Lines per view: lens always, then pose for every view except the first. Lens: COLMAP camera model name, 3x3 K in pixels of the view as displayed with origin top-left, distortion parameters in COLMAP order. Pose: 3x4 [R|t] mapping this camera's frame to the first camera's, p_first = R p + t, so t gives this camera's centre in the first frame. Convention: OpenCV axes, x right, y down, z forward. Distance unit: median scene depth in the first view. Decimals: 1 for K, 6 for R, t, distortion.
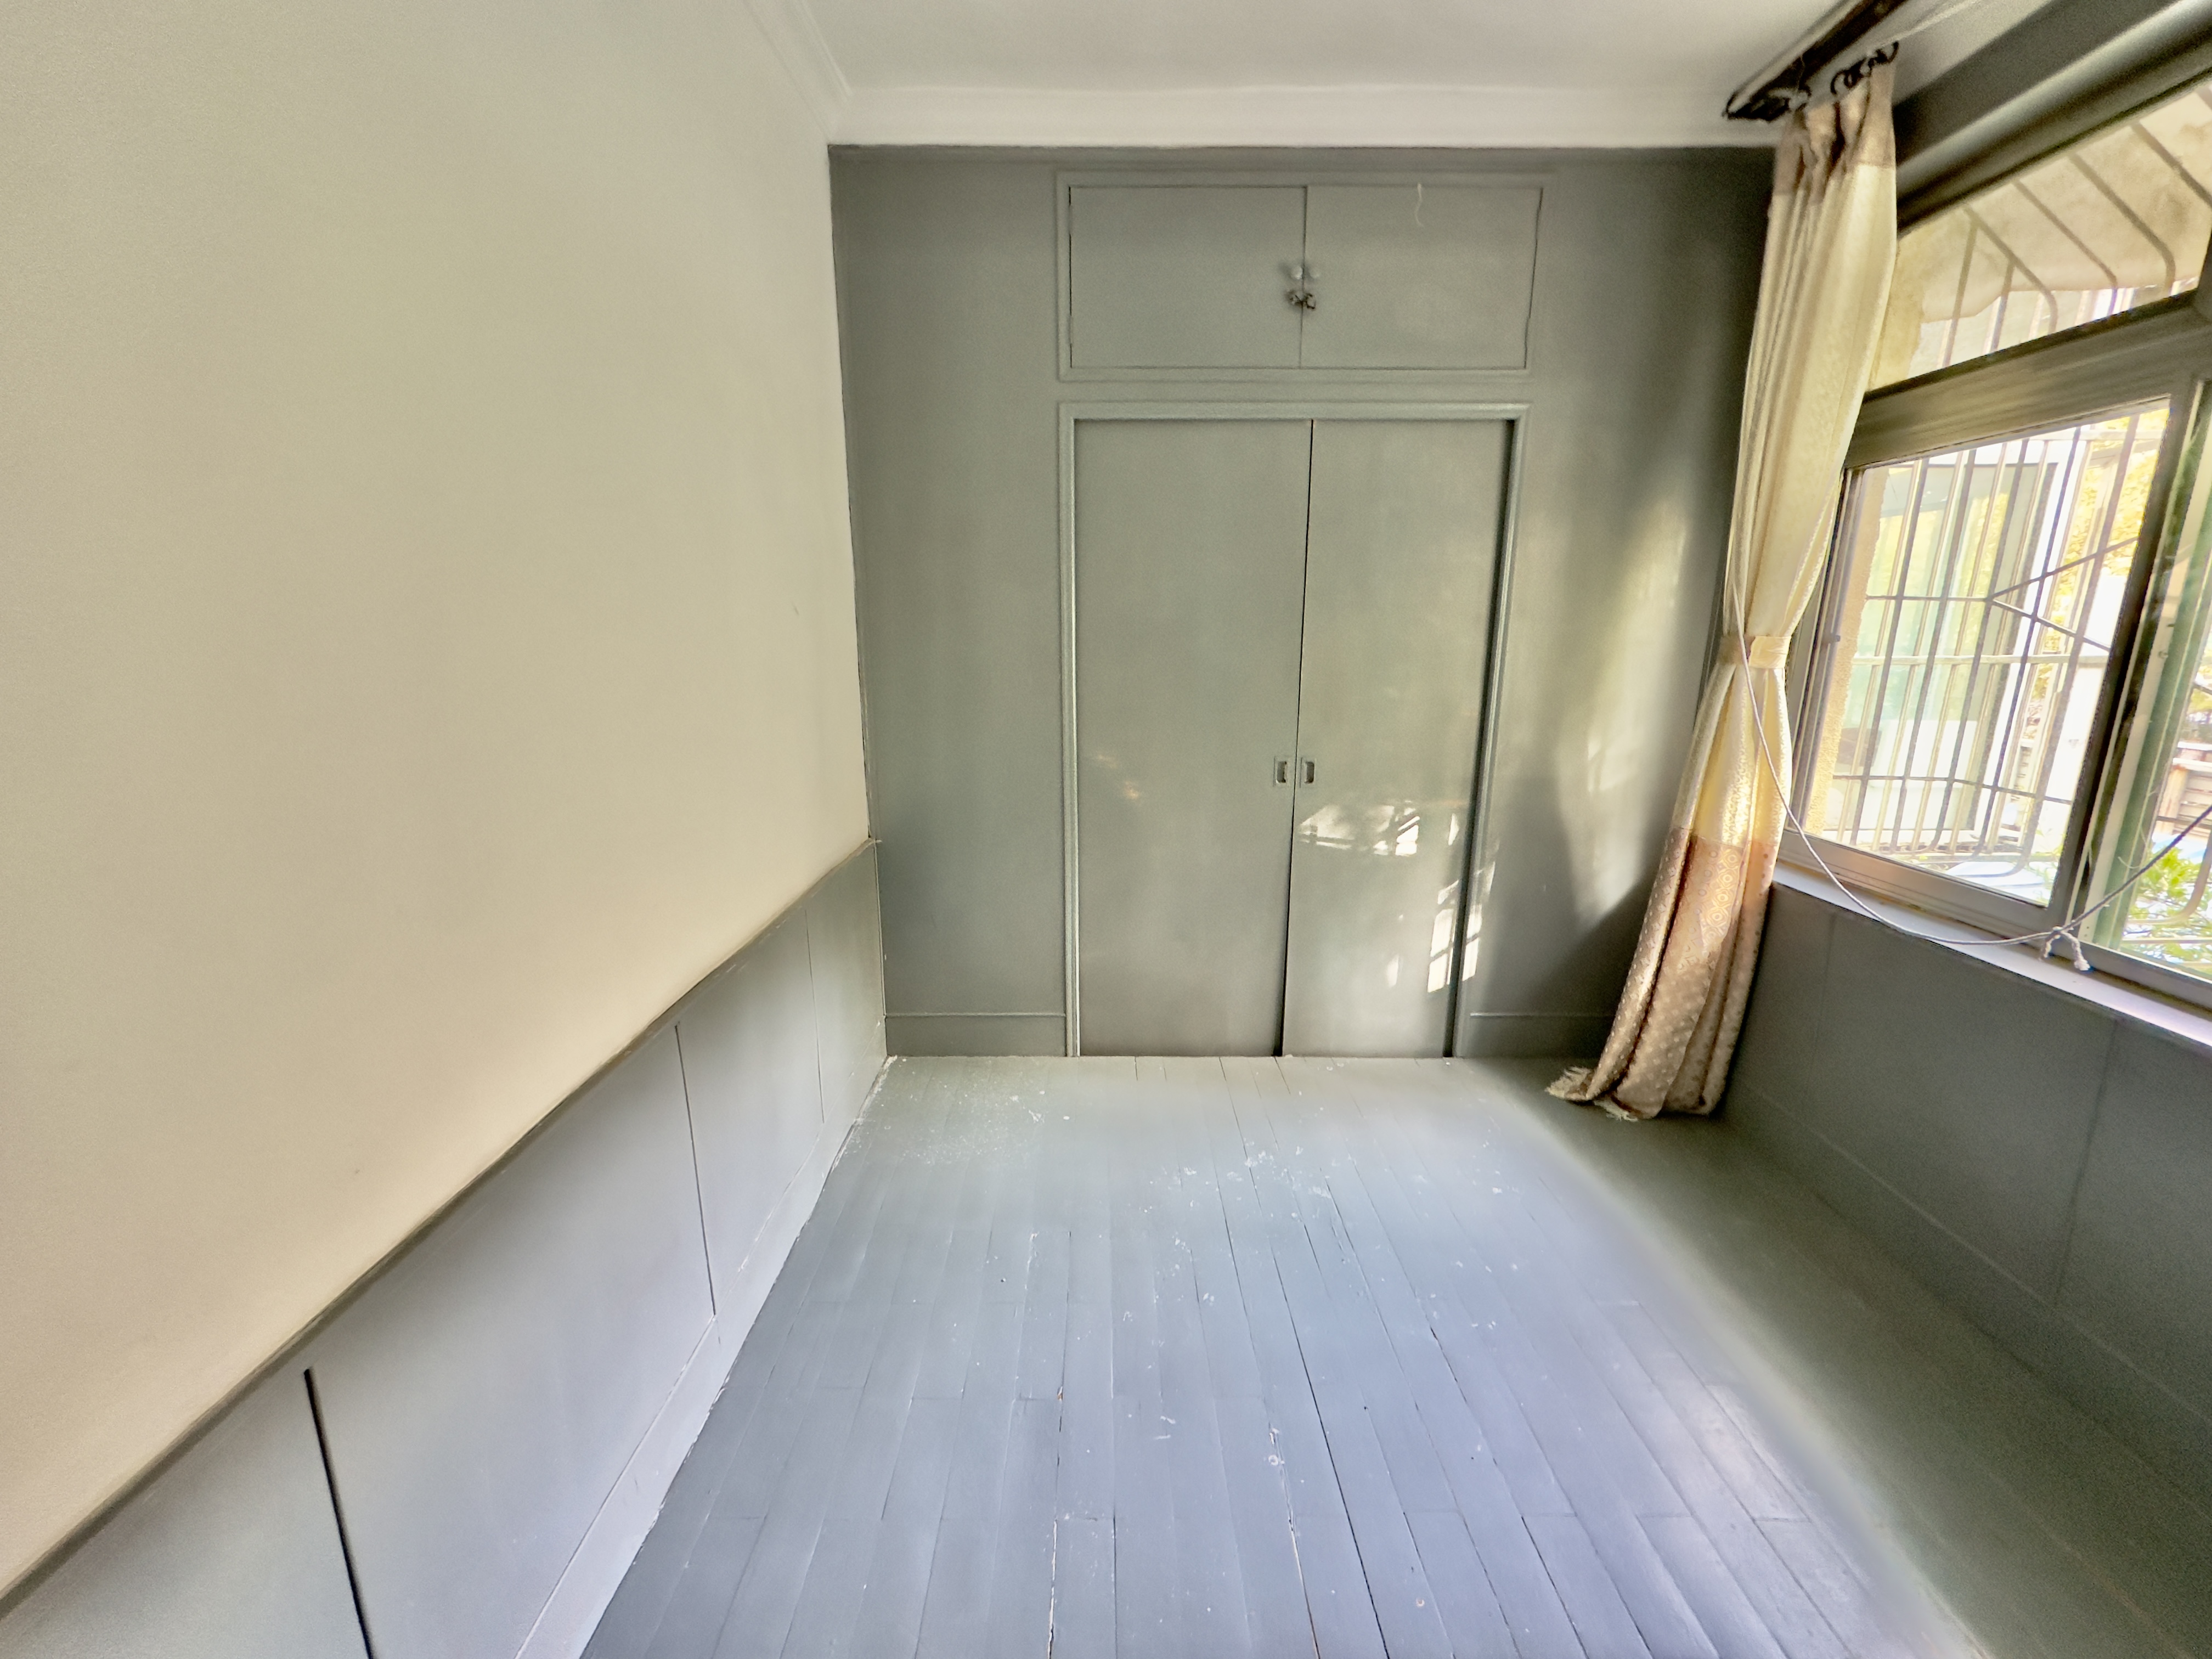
lens RADIAL K [[879.4, 0, 1101.5], [0, 879.4, 824.4], [0, 0, 1]] dist [-0.002283, 0.000079]
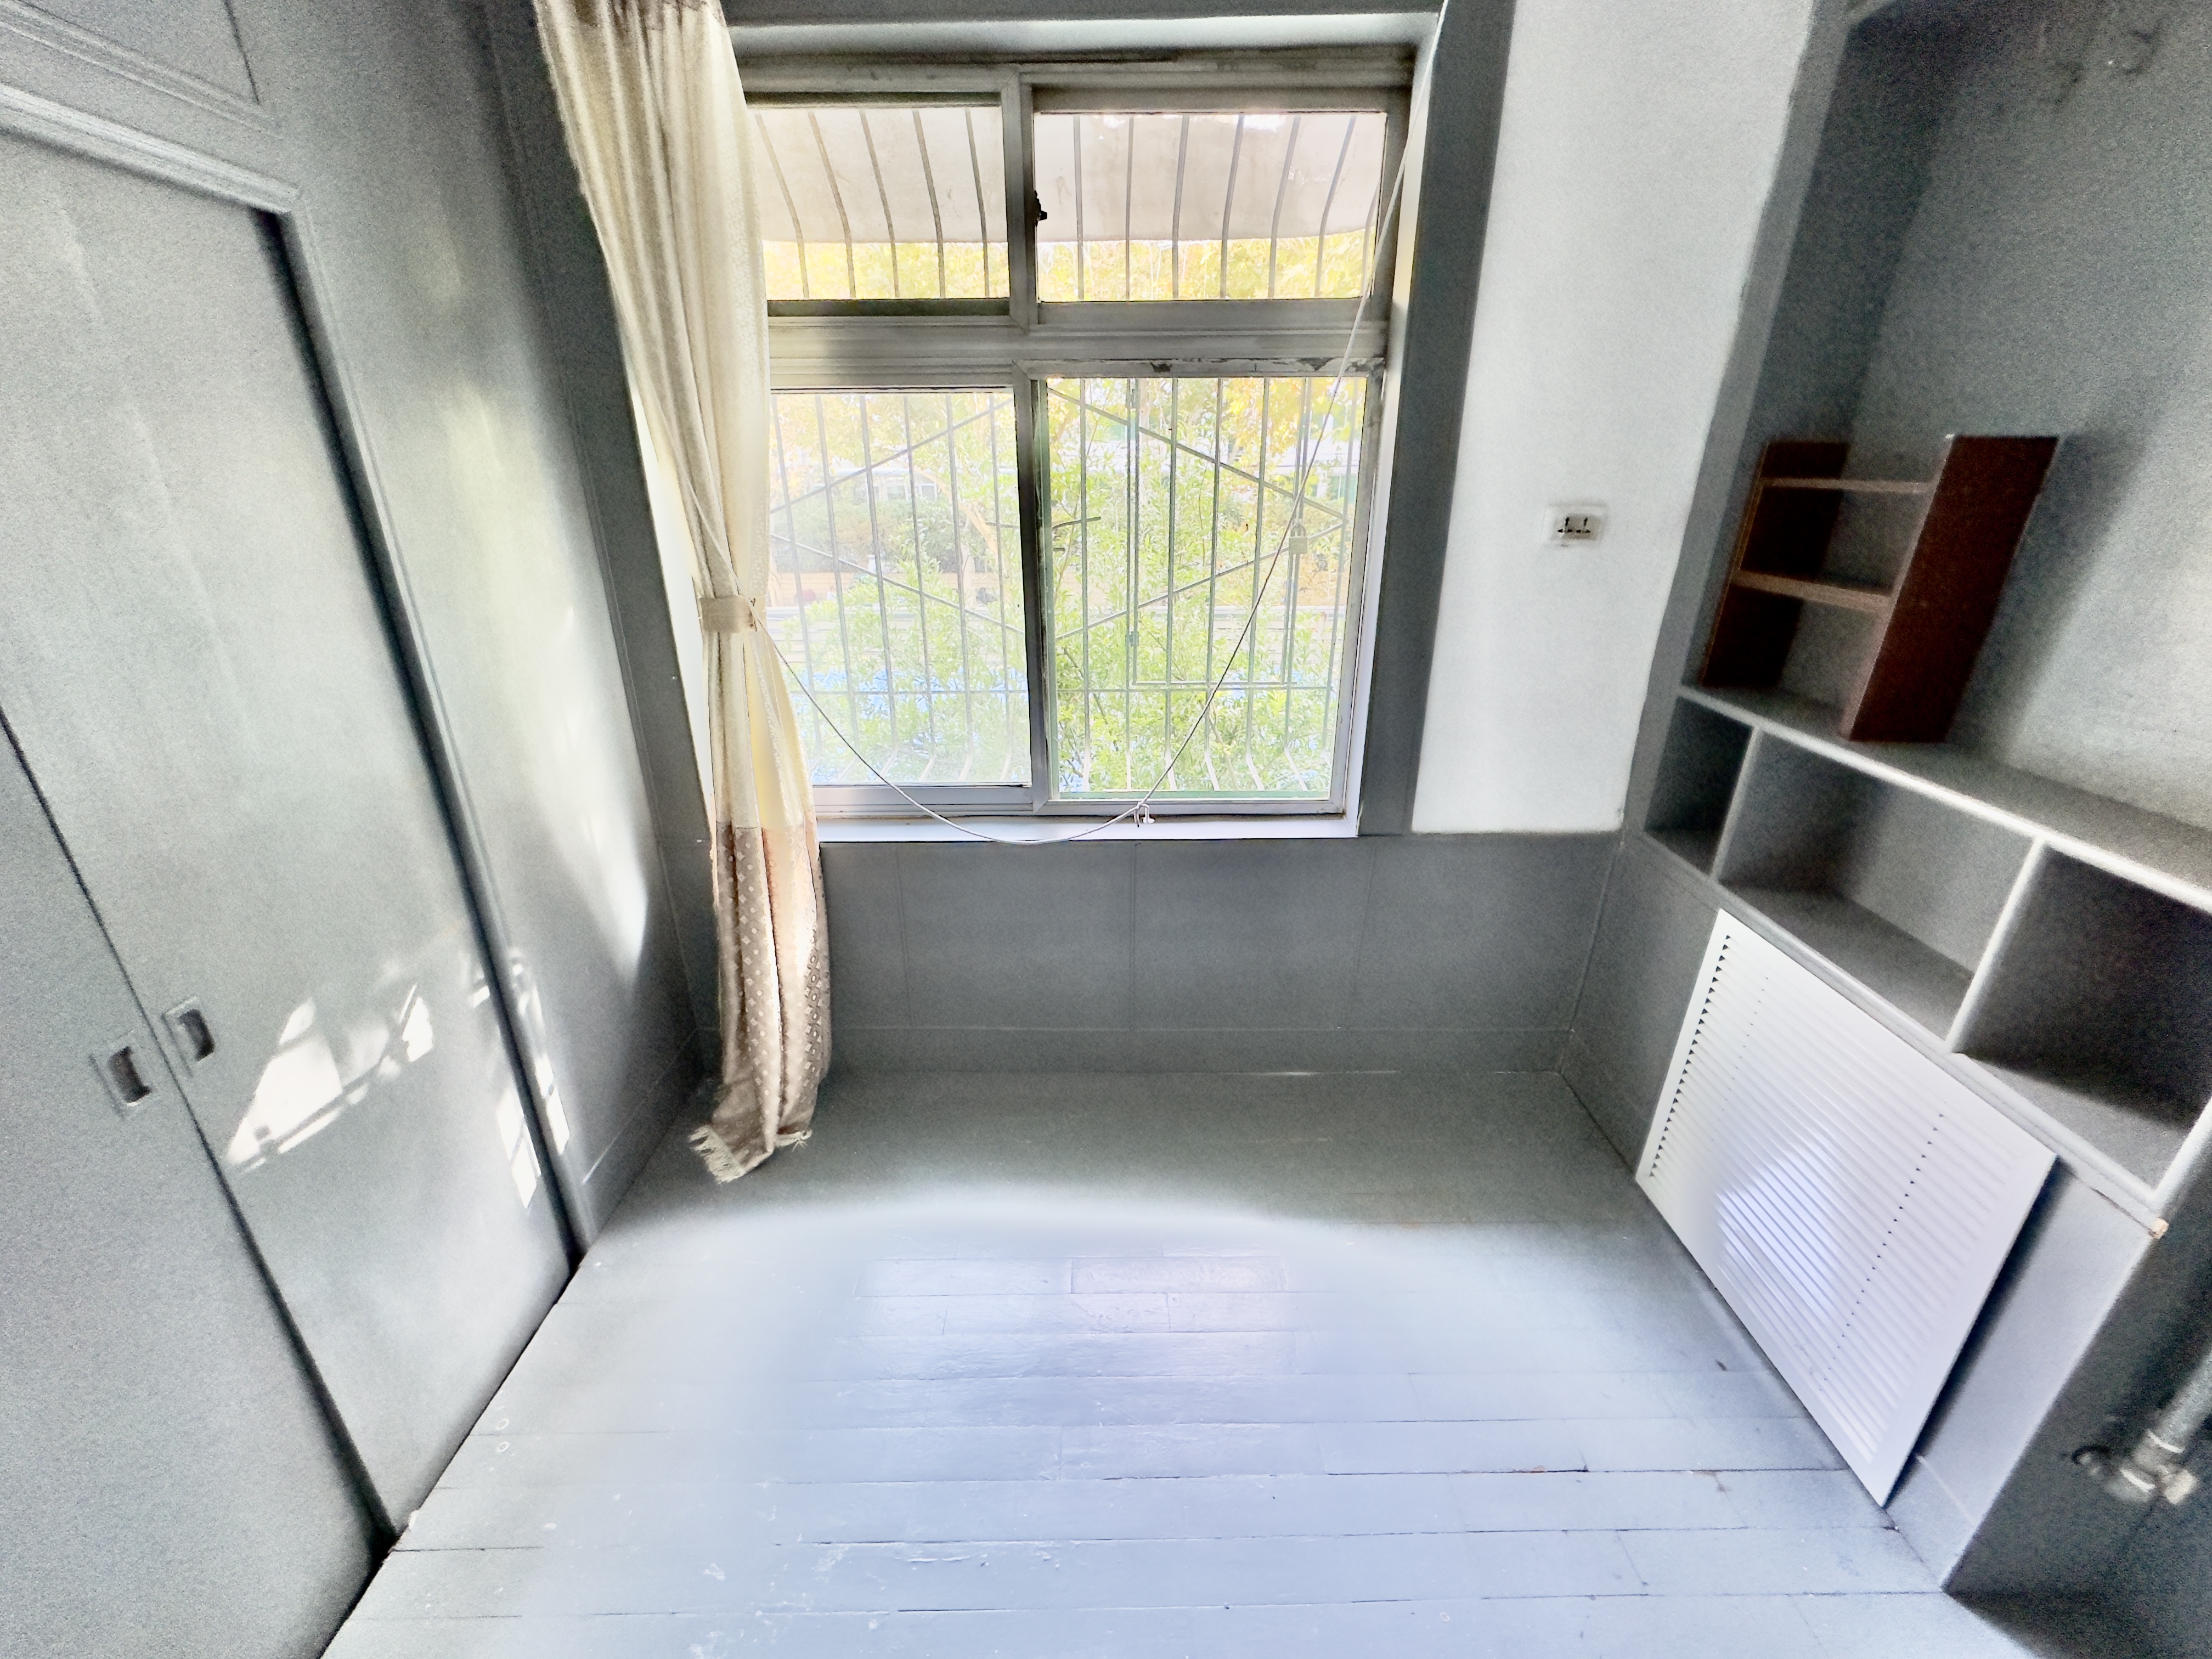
lens RADIAL K [[879.4, 0, 1101.5], [0, 879.4, 824.4], [0, 0, 1]] dist [-0.002283, 0.000079]
pose [[-0.012024, -0.372385, 0.928001, -0.117927], [0.229996, 0.902154, 0.364993, -0.202611], [-0.973117, 0.217825, 0.074800, 0.531126]]
